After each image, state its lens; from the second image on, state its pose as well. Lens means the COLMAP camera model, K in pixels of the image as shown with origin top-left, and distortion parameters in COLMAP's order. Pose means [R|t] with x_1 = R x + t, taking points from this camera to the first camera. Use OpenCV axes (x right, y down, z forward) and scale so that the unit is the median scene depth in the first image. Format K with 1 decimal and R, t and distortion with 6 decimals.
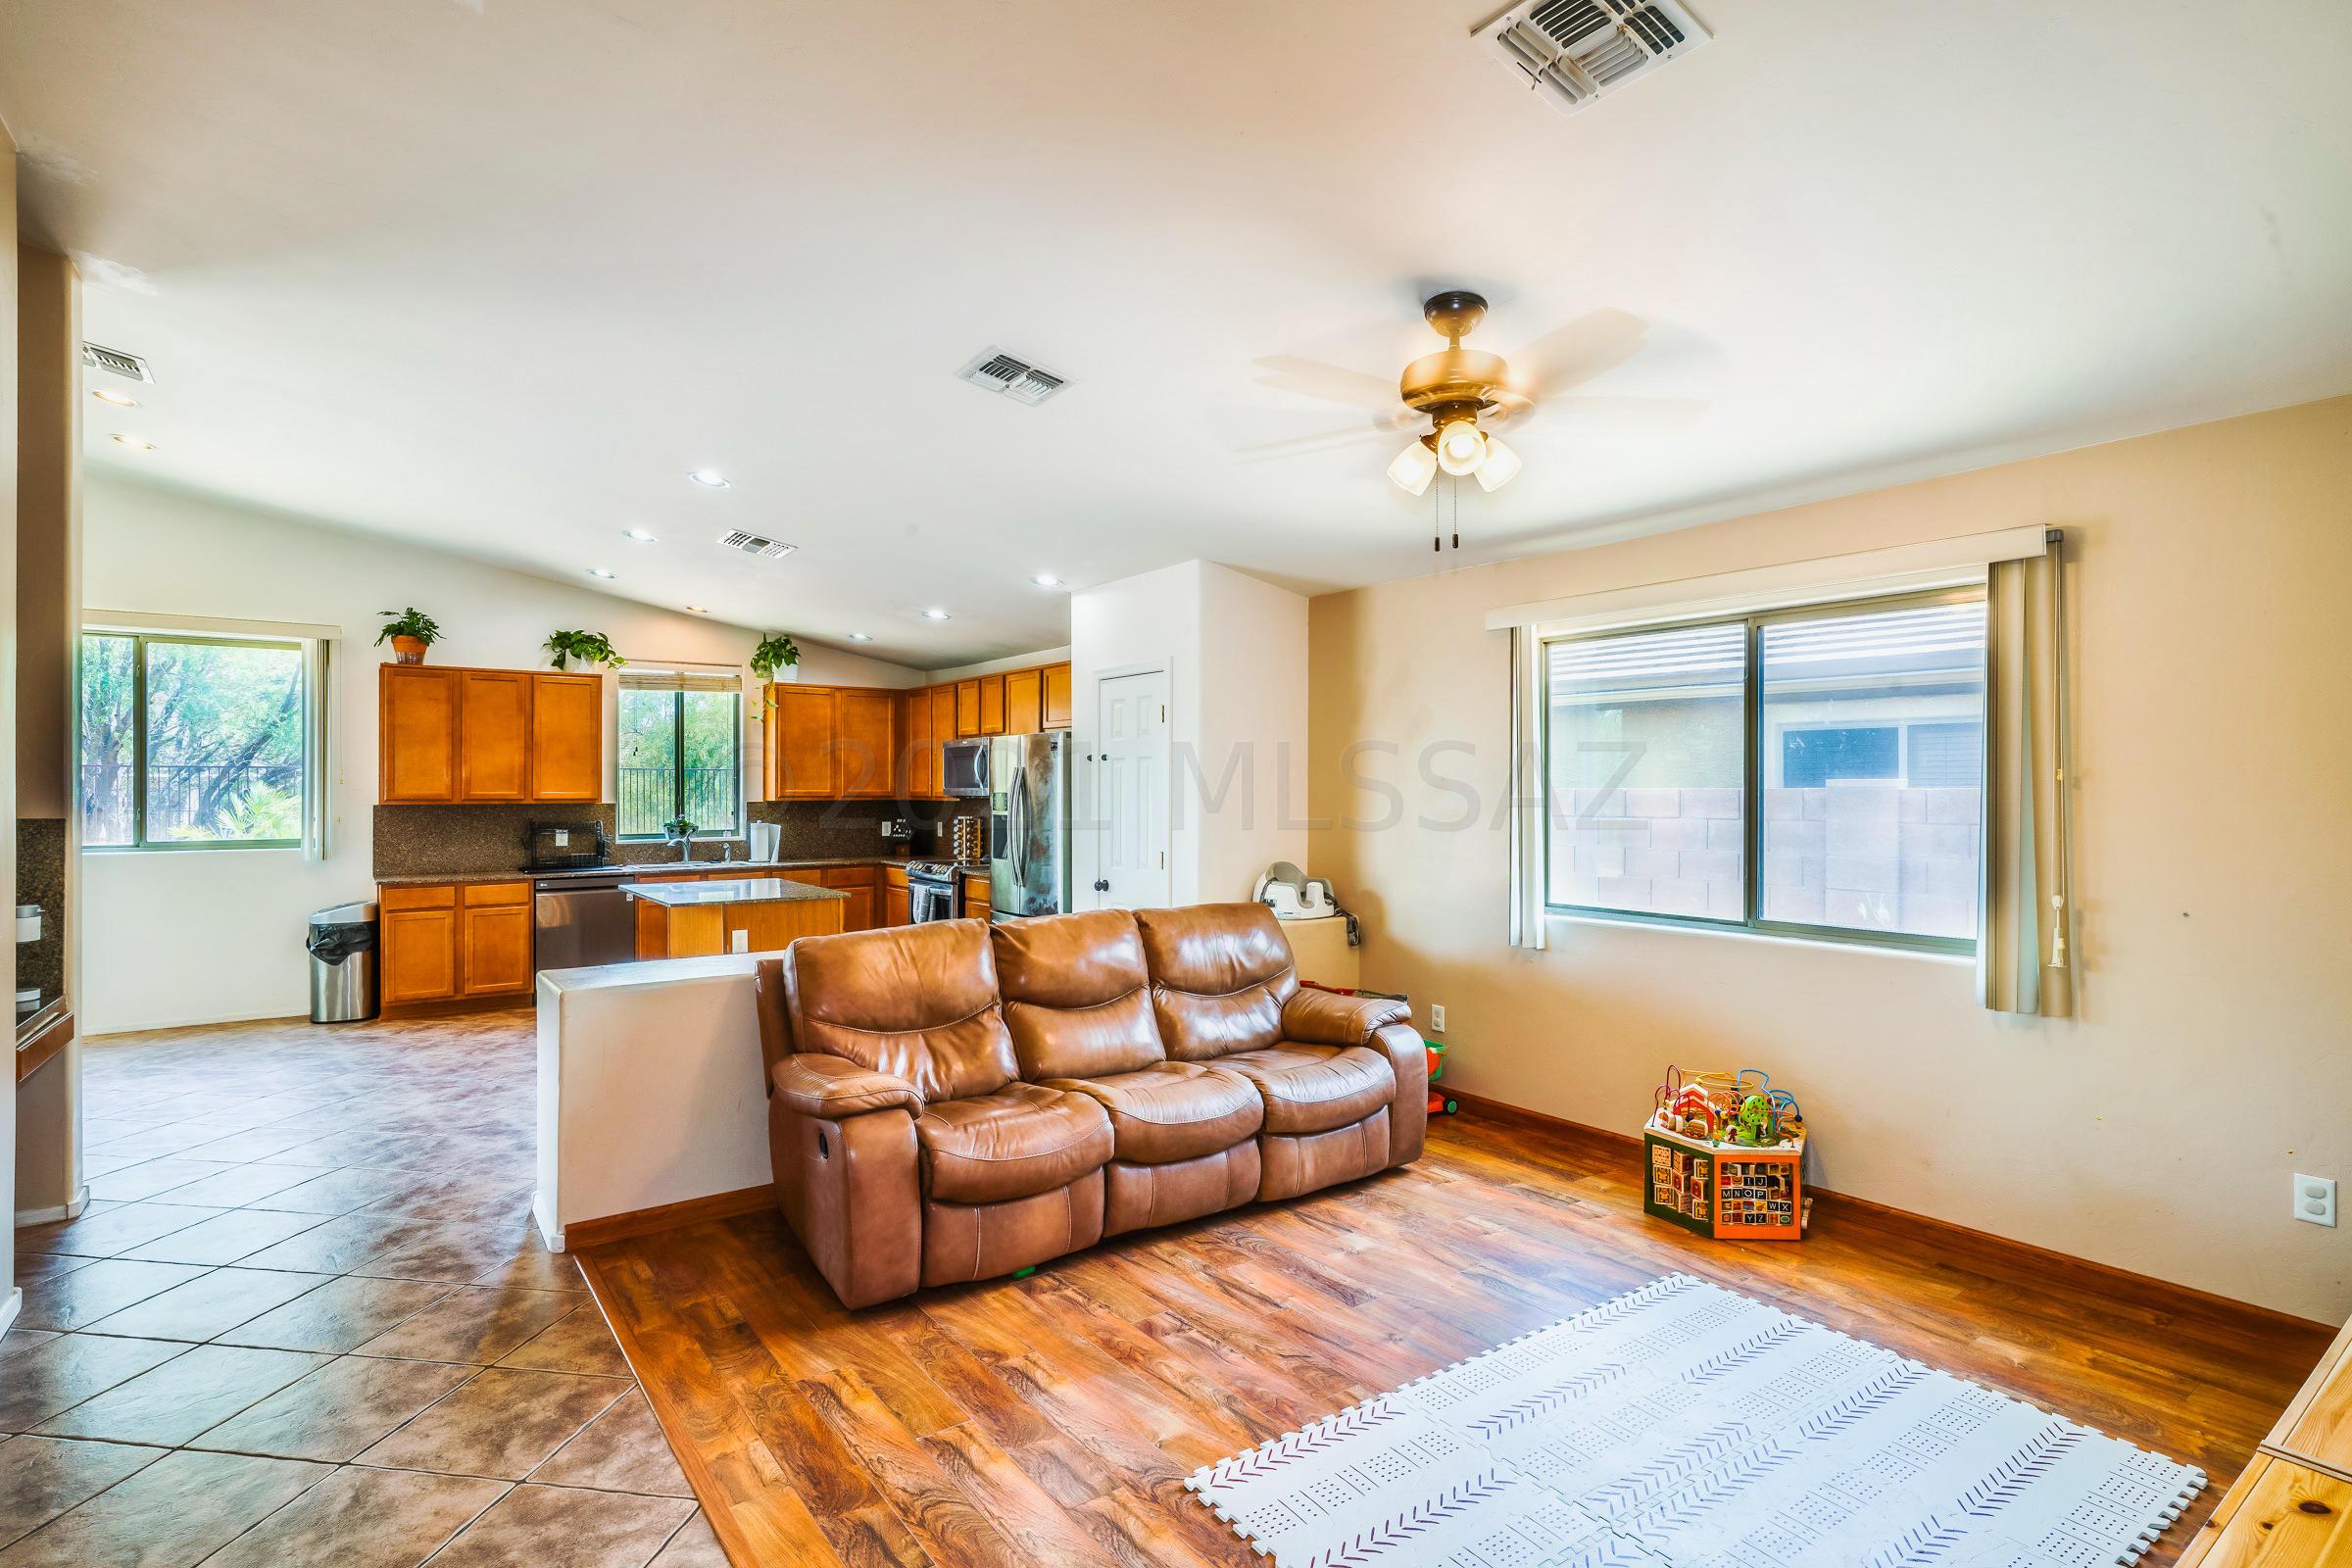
lens RADIAL K [[1144.0, 0, 1174.2], [0, 1144.0, 778.7], [0, 0, 1]] dist [0.001504, 0.000091]
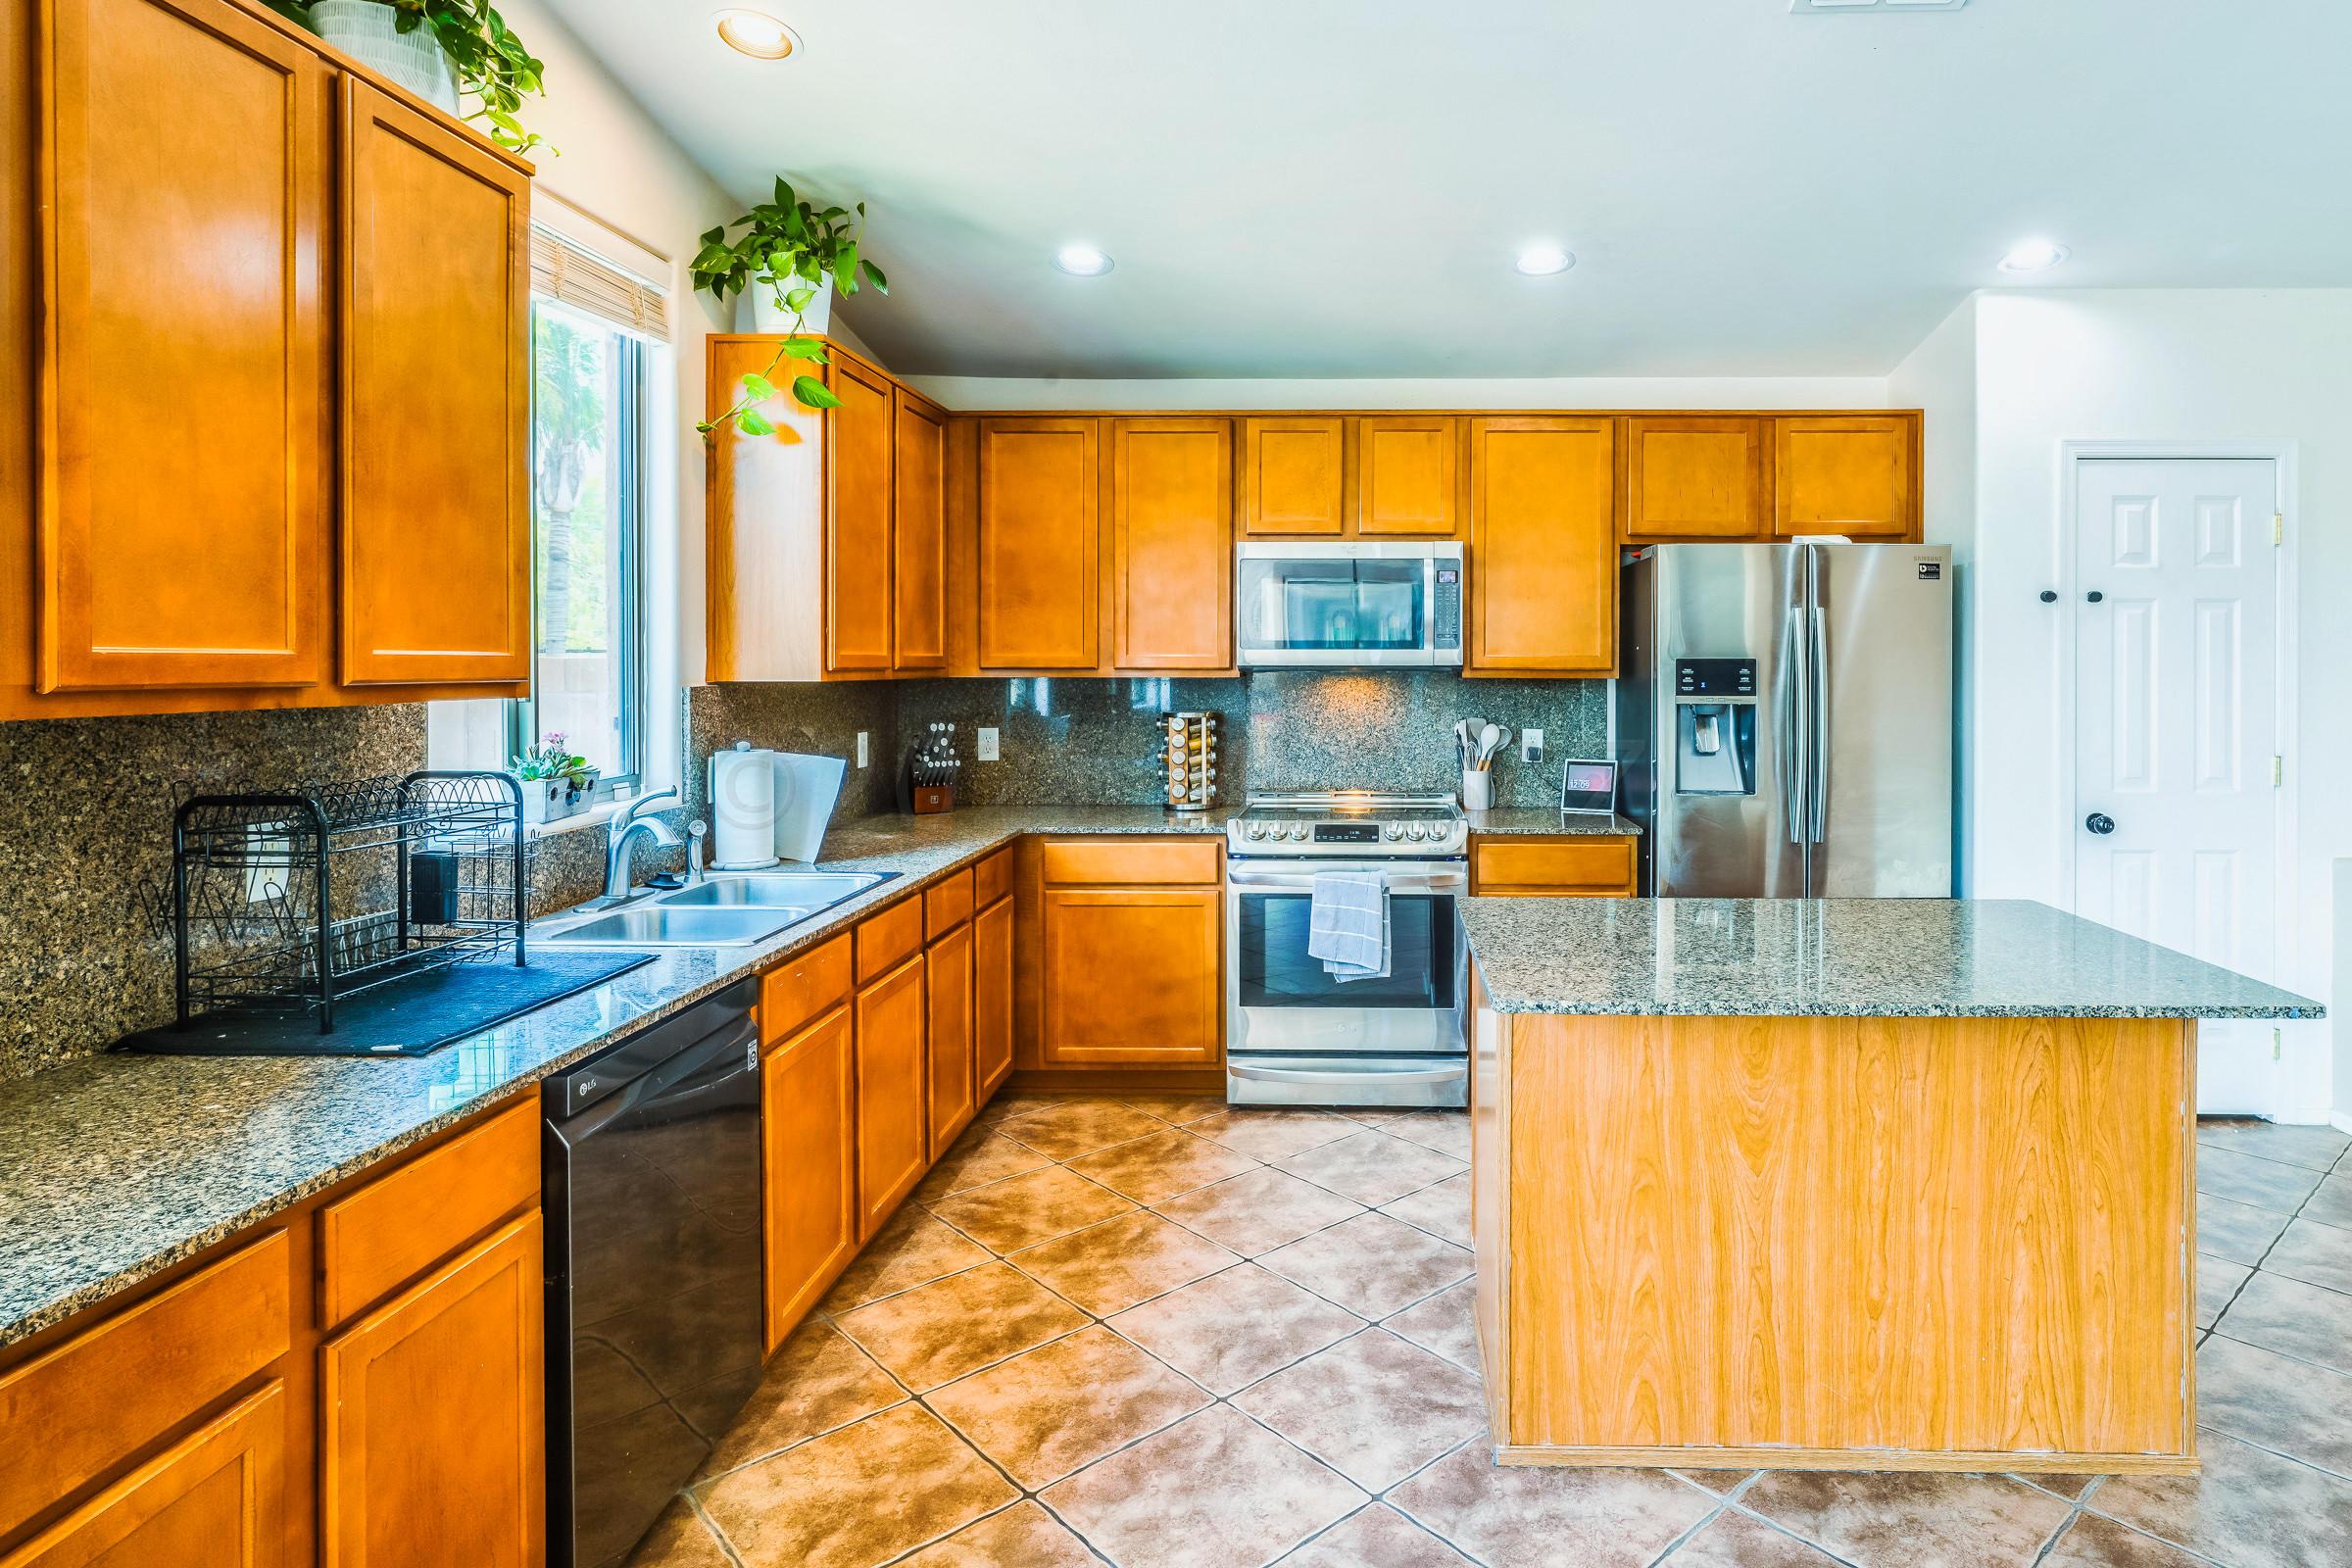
lens RADIAL K [[1325.8, 0, 1351.2], [0, 1325.8, 669.6], [0, 0, 1]] dist [0.000030, 0.001275]
pose [[0.601536, -0.002911, 0.798840, -0.650474], [-0.010489, 0.999878, 0.011542, 0.010789], [-0.798776, -0.015322, 0.601433, 0.728632]]
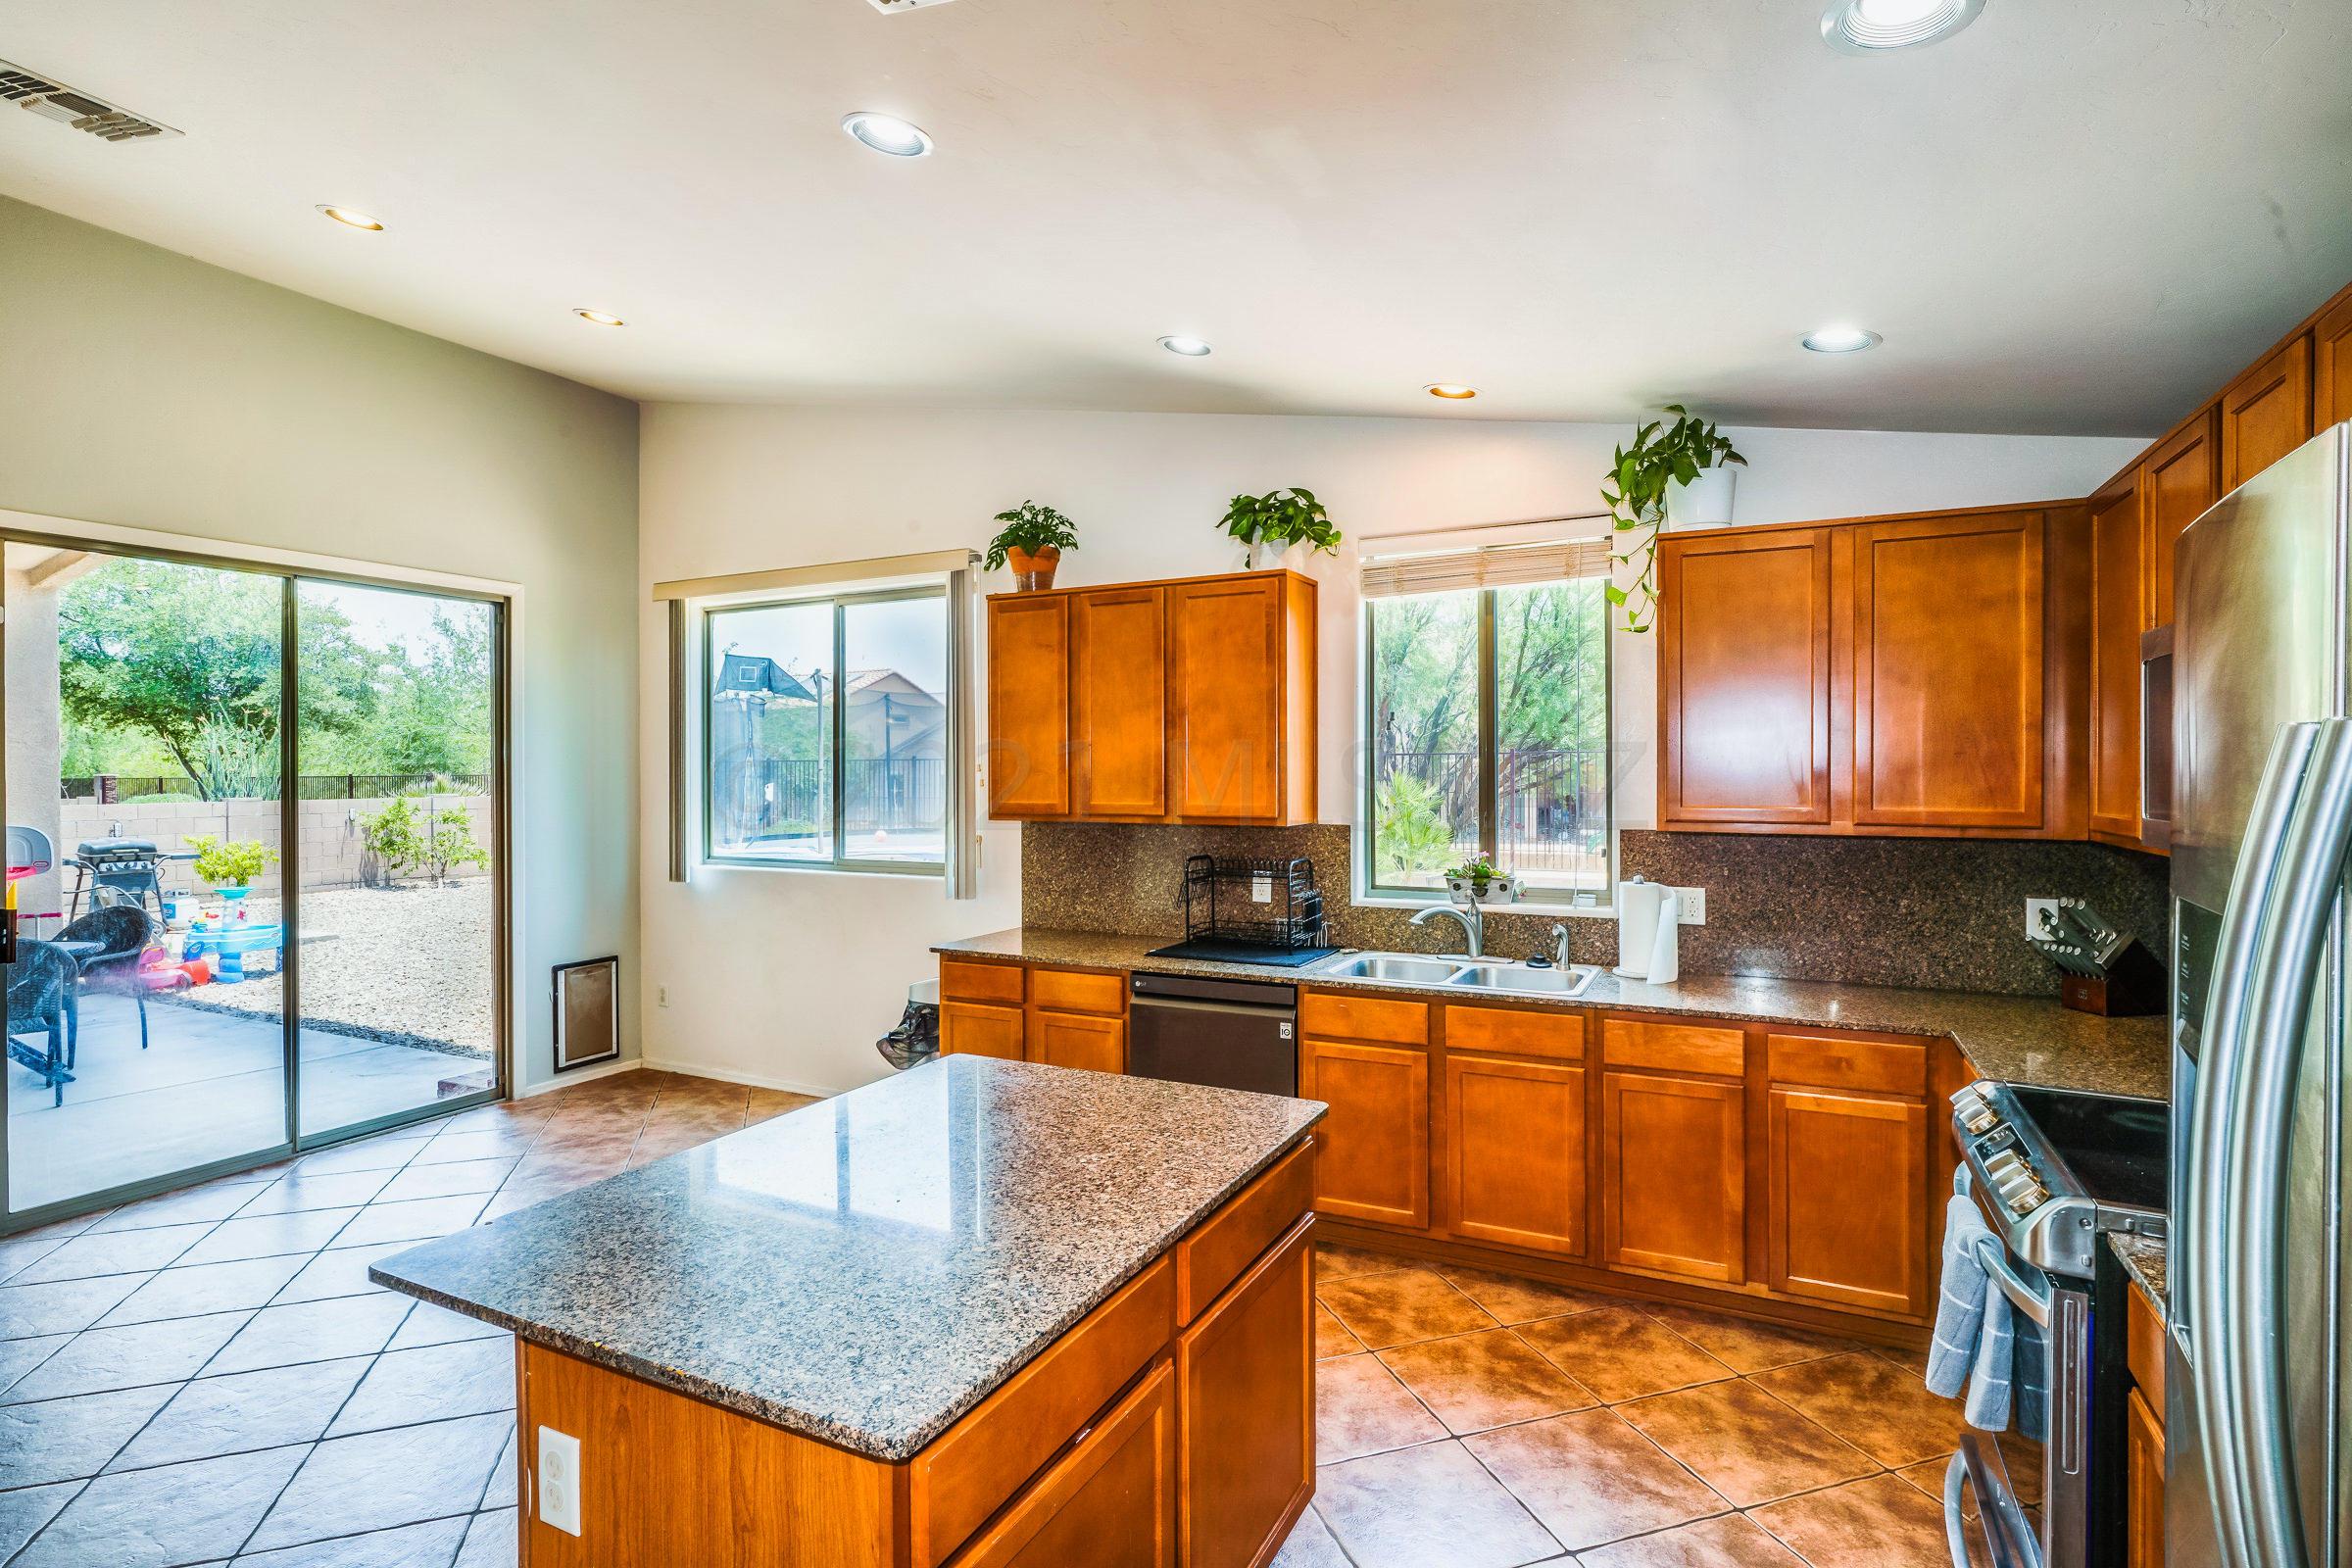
lens RADIAL K [[1163.9, 0, 1172.9], [0, 1163.9, 769.7], [0, 0, 1]] dist [0.001353, 0.000581]
pose [[0.452253, -0.001487, -0.891889, -0.073781], [0.010491, 0.999938, 0.003653, -0.005992], [0.891828, -0.011009, 0.452241, 0.762720]]
